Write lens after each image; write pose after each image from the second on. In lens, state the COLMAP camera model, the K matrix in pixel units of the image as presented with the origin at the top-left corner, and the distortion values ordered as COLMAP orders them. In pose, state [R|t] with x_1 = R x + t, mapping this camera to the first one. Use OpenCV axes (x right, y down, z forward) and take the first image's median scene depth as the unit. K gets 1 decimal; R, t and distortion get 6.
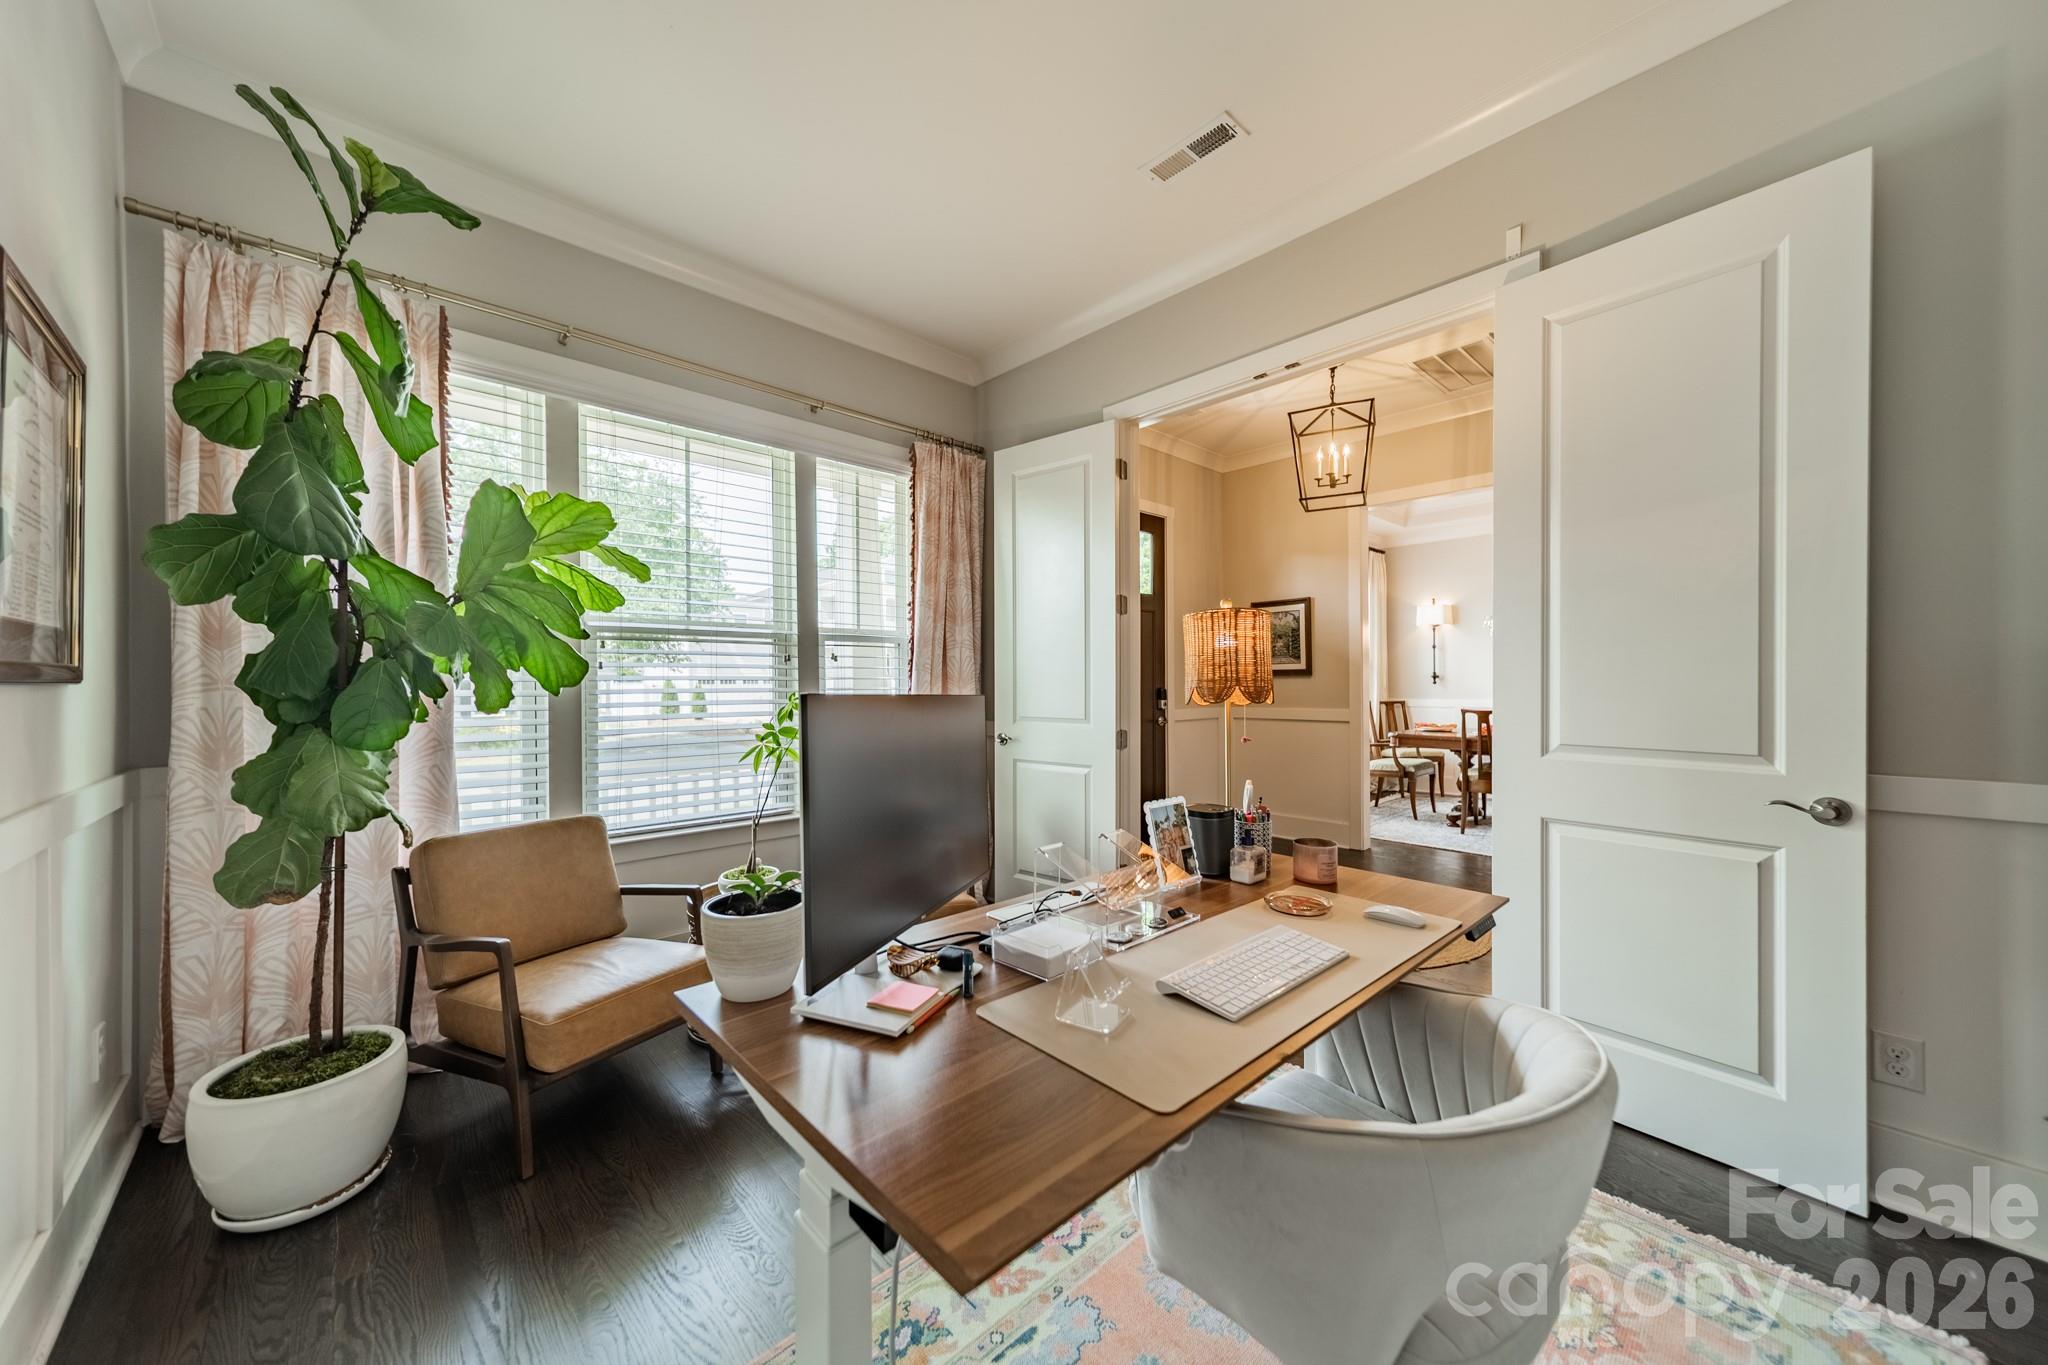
lens RADIAL K [[723.7, 0, 1020.3], [0, 723.7, 684.6], [0, 0, 1]] dist [0.006493, -0.000013]
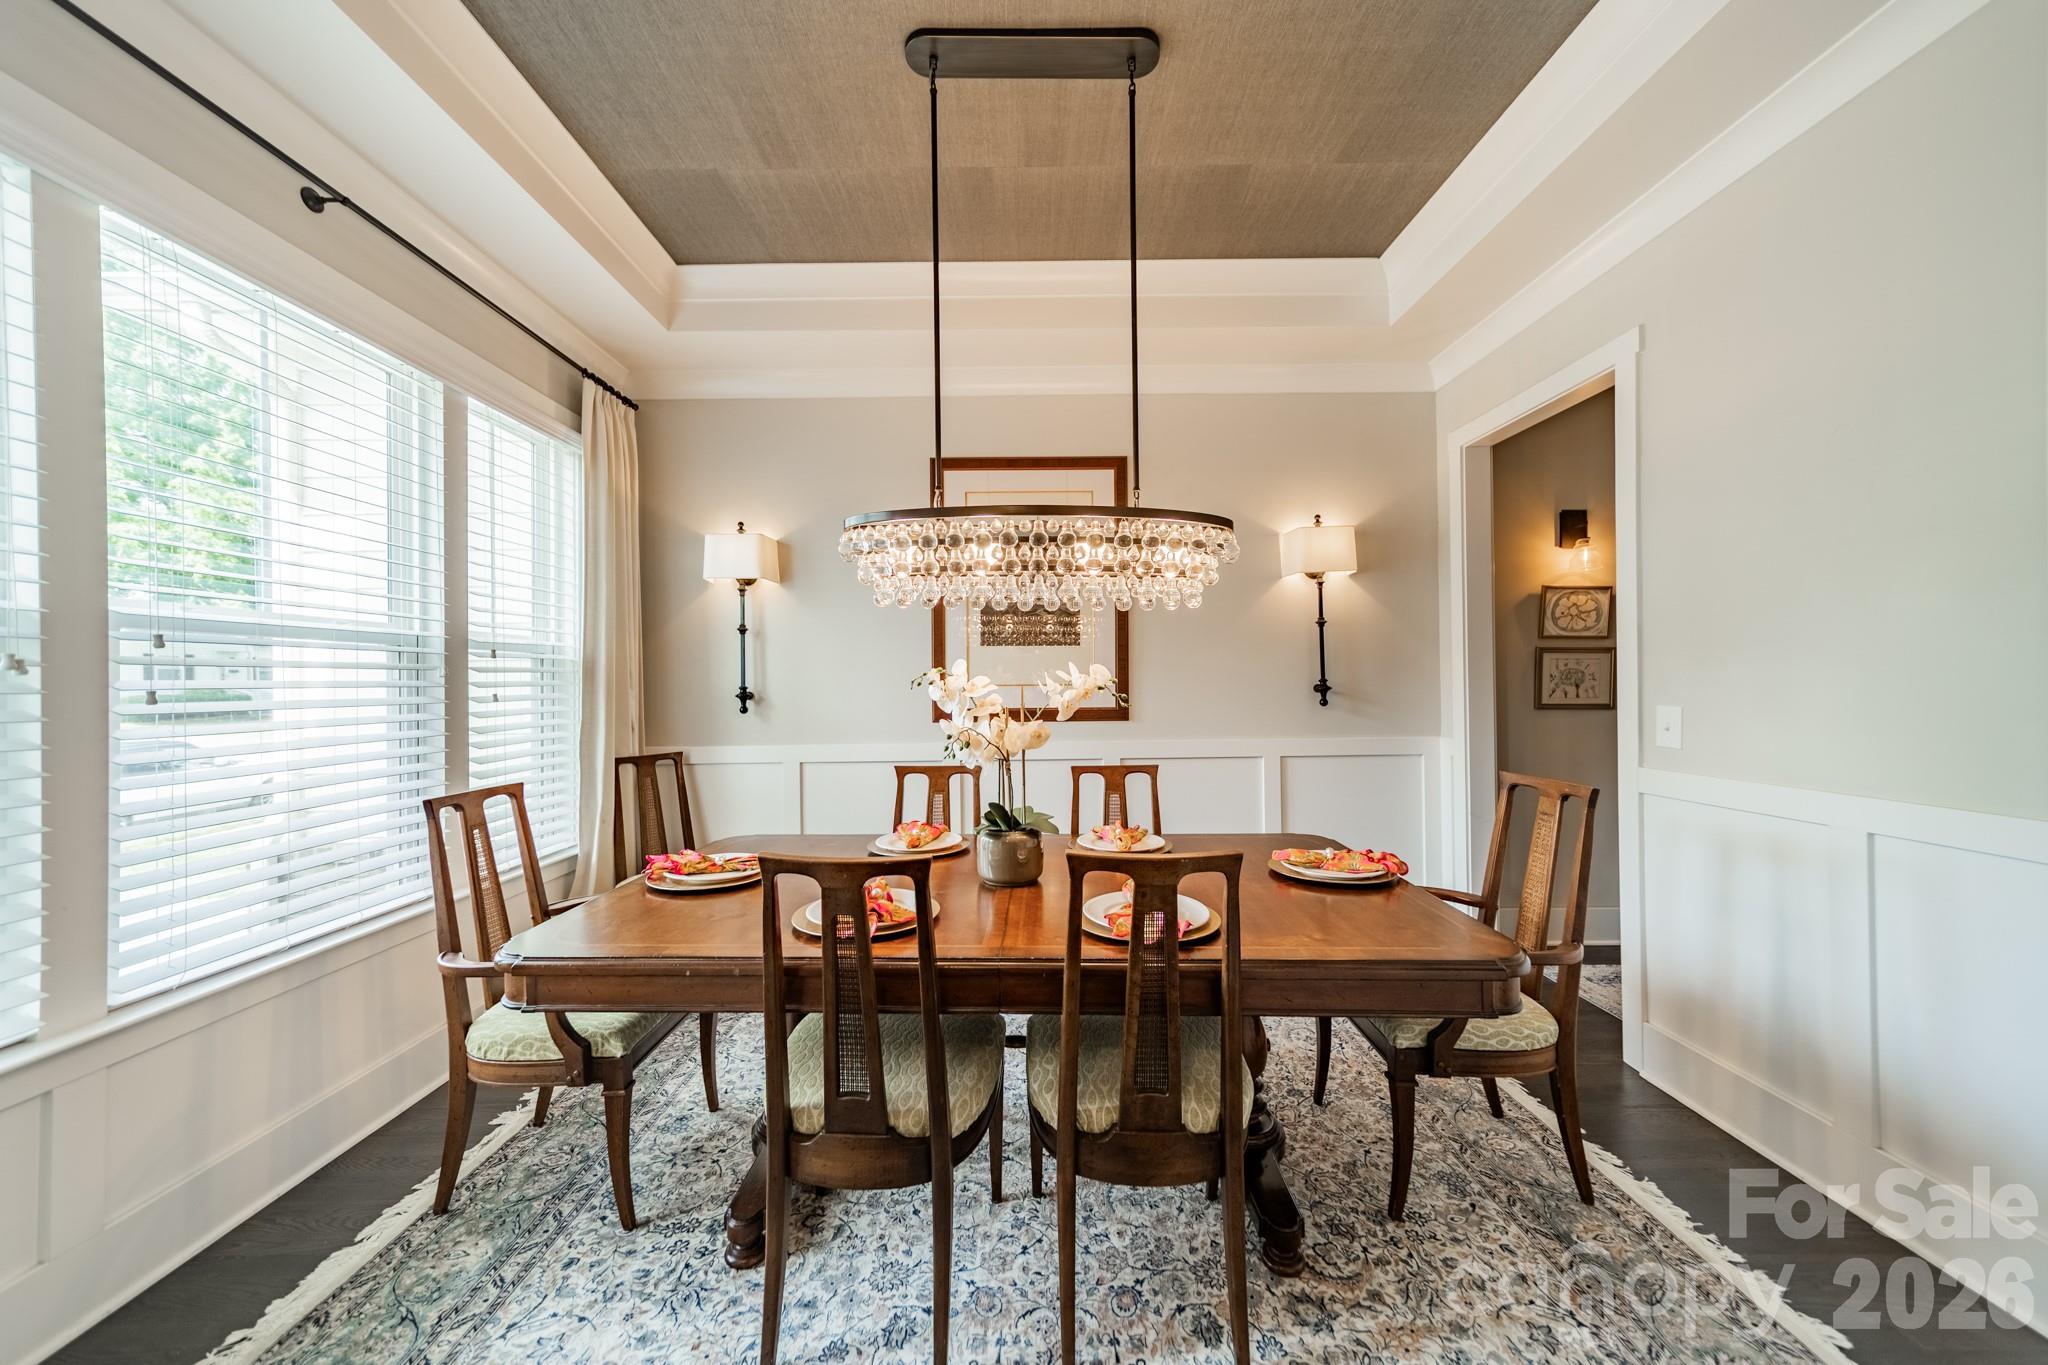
lens RADIAL K [[723.7, 0, 1032.7], [0, 723.7, 690.0], [0, 0, 1]] dist [0.006493, -0.000013]
pose [[0.674914, -0.004680, 0.737882, 0.364006], [0.009894, 0.999947, -0.002708, -0.012061], [-0.737830, 0.009128, 0.674925, 0.571365]]
